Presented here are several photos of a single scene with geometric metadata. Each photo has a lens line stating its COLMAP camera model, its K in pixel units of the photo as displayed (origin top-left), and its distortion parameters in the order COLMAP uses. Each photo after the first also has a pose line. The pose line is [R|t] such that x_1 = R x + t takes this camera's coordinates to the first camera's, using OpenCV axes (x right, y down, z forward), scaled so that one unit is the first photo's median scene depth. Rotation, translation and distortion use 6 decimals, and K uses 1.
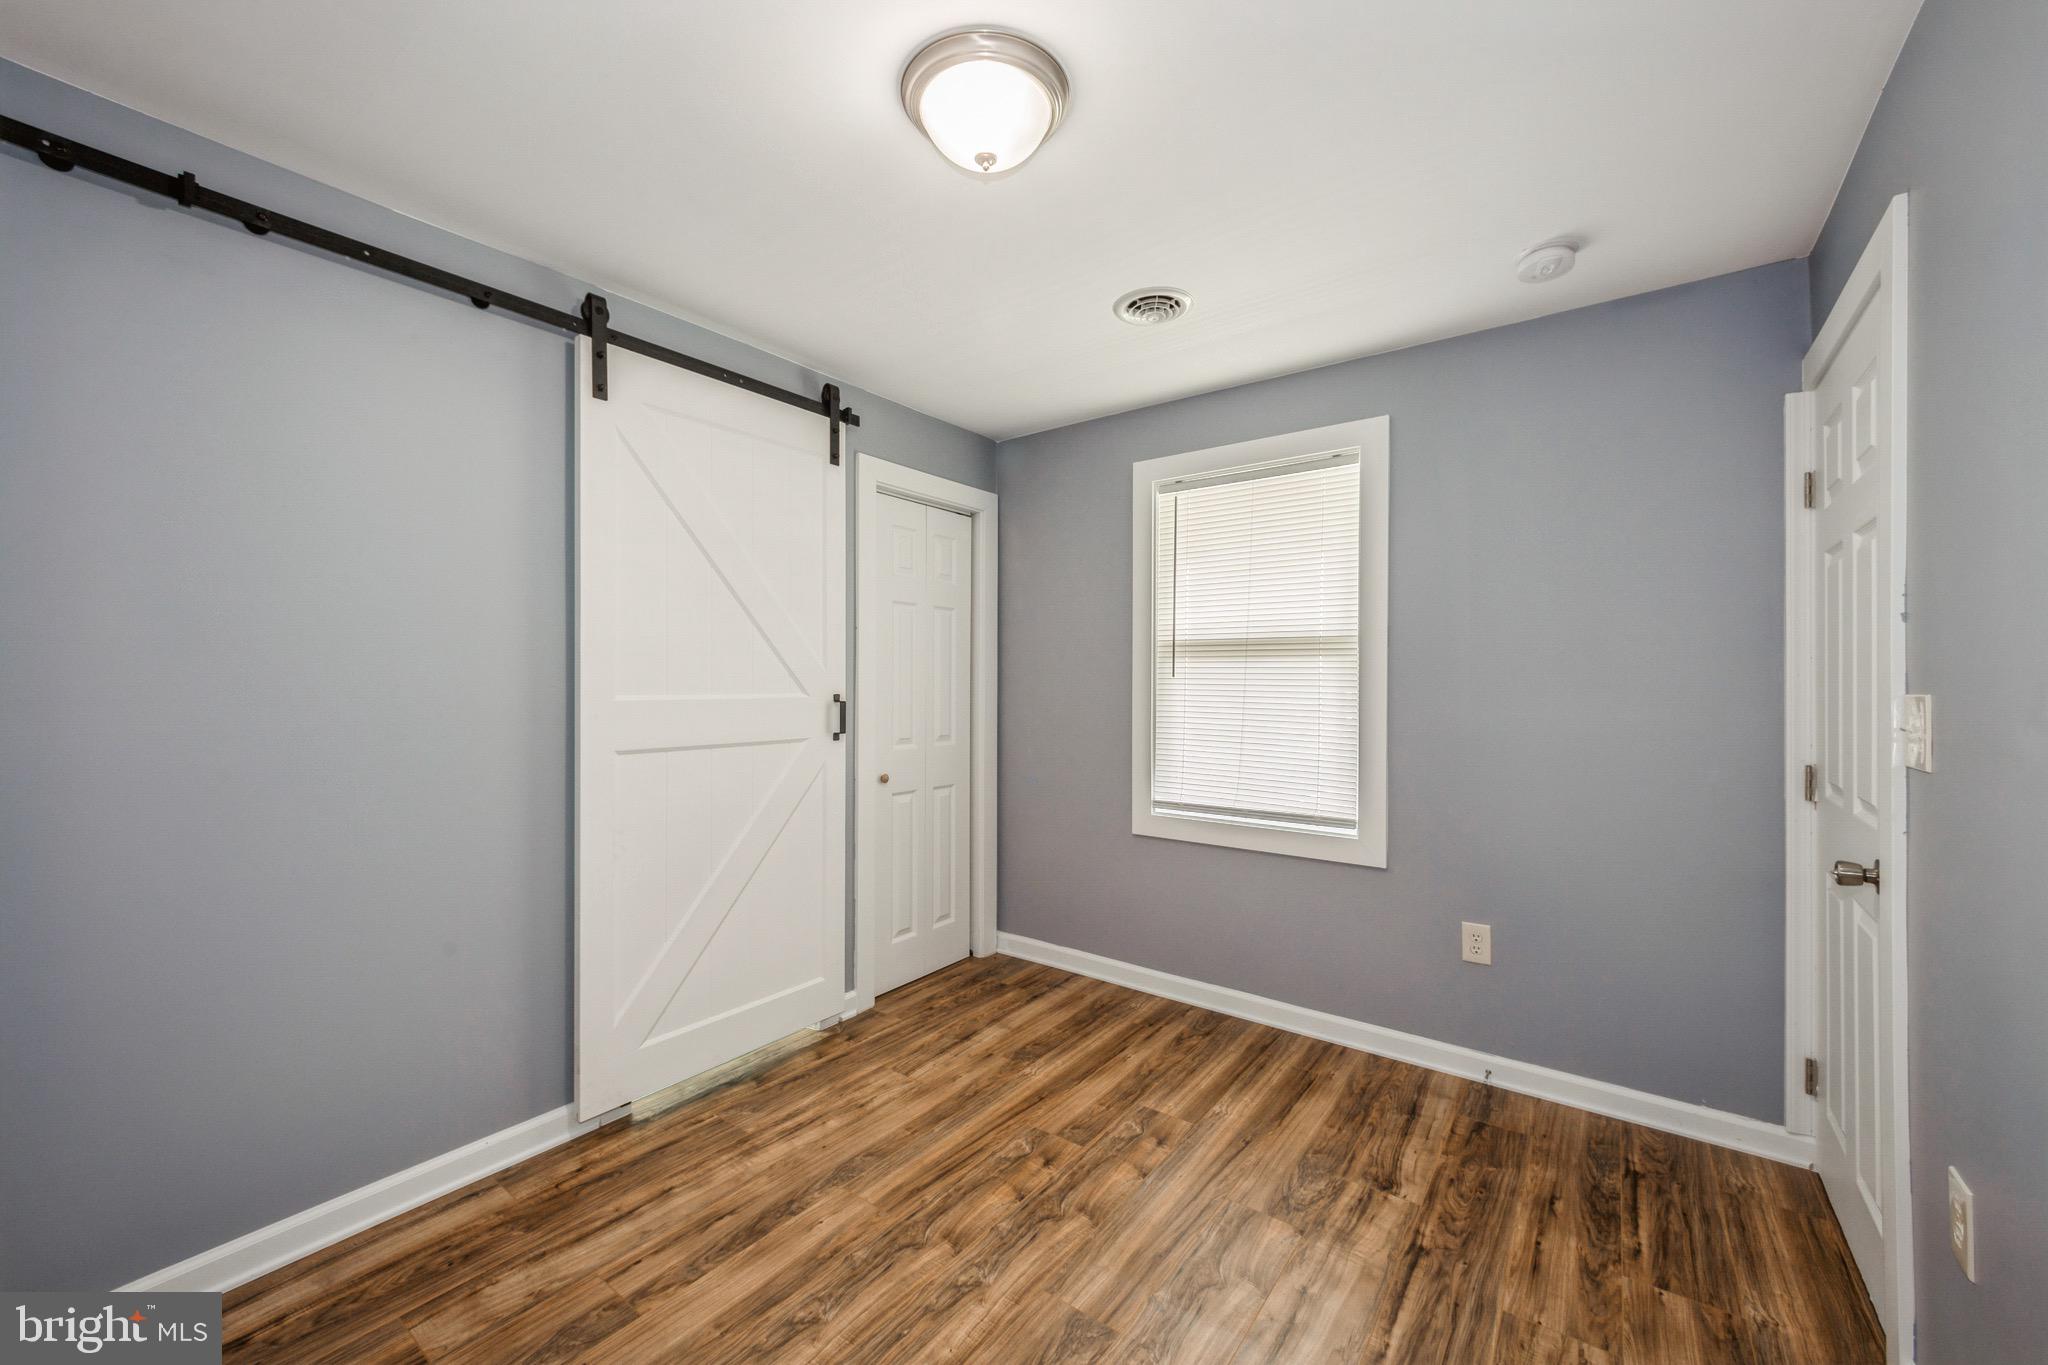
lens RADIAL K [[800.3, 0, 1011.2], [0, 800.3, 682.0], [0, 0, 1]] dist [0.061597, -0.011878]
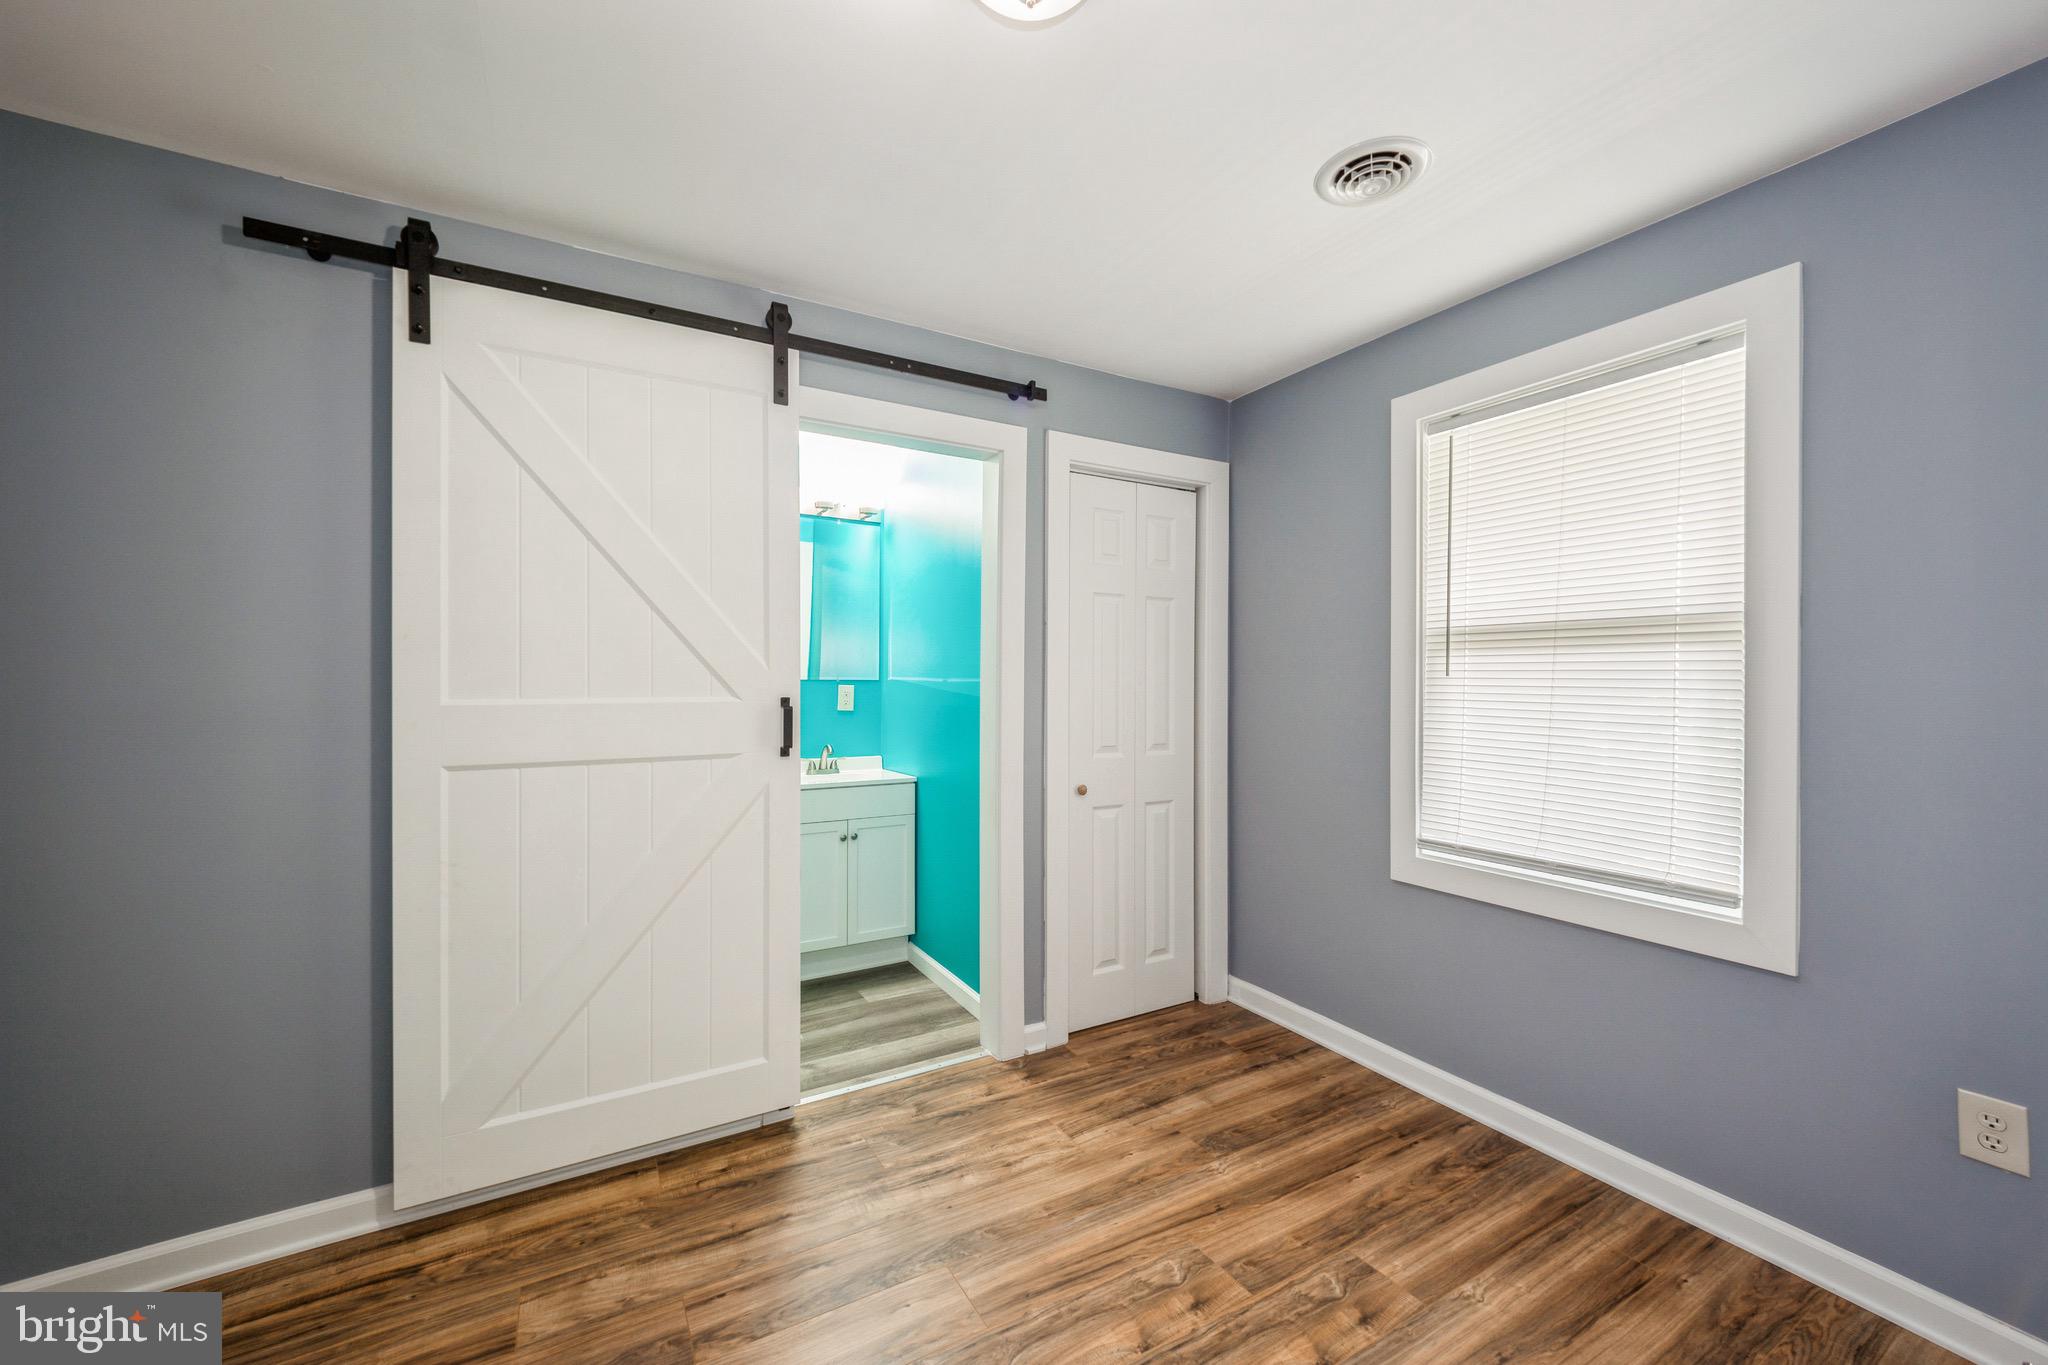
lens RADIAL K [[802.6, 0, 1024.0], [0, 802.6, 682.5], [0, 0, 1]] dist [0.041295, -0.011876]
pose [[0.925398, -0.000194, -0.378996, 0.155739], [-0.000372, 0.999999, -0.001420, 0.001178], [0.378996, 0.001455, 0.925397, 0.183550]]
